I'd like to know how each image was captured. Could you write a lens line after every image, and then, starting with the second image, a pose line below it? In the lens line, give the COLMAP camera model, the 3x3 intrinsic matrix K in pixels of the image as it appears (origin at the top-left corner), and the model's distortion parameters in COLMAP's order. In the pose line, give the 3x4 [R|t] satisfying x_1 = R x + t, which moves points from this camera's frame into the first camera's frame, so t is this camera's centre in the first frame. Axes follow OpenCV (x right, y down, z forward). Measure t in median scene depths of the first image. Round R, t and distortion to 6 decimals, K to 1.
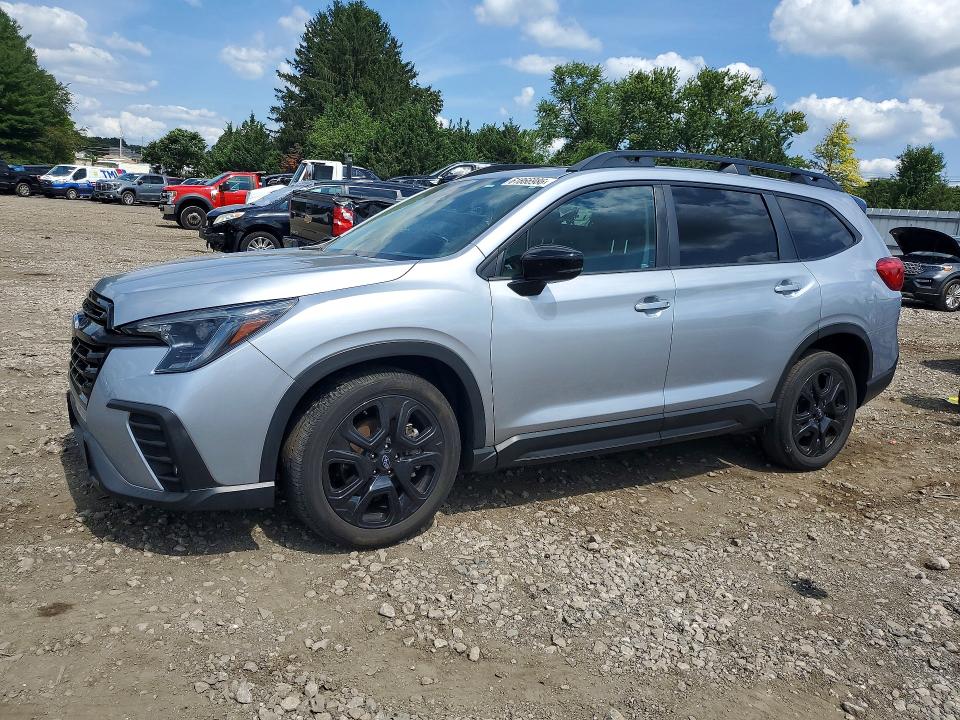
lens RADIAL K [[752.4, 0, 490.1], [0, 752.4, 360.4], [0, 0, 1]] dist [-0.018729, -0.013492]
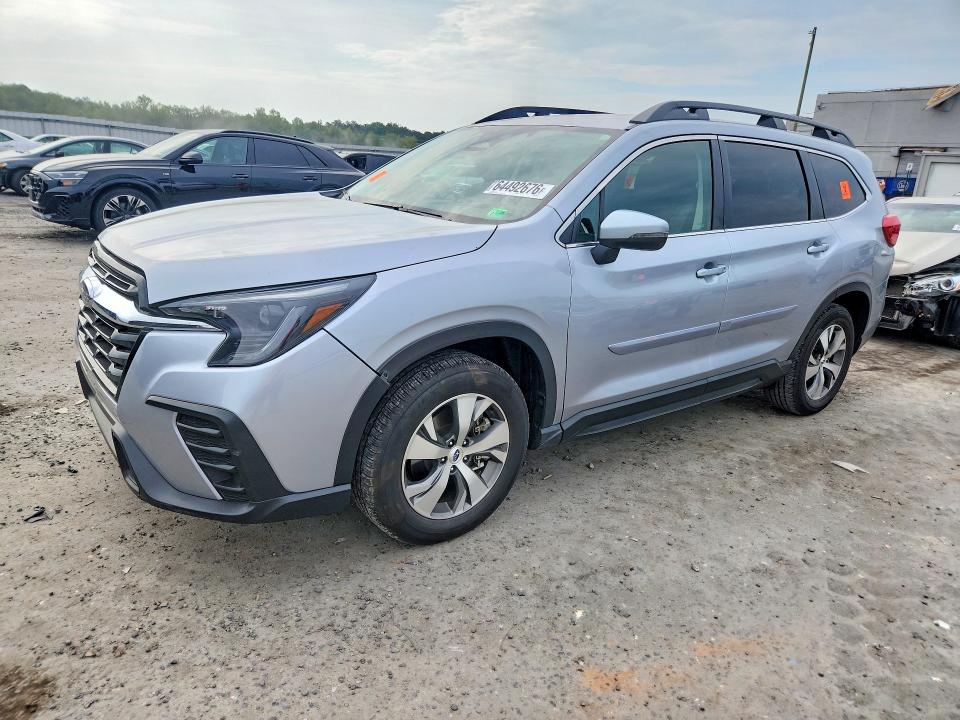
lens RADIAL K [[641.1, 0, 474.8], [0, 641.1, 363.9], [0, 0, 1]] dist [0.009972, 0.000725]
pose [[0.995627, -0.000952, 0.093408, -0.192825], [-0.011116, 0.991636, 0.128587, -0.068764], [-0.092749, -0.129063, 0.987289, 0.240264]]
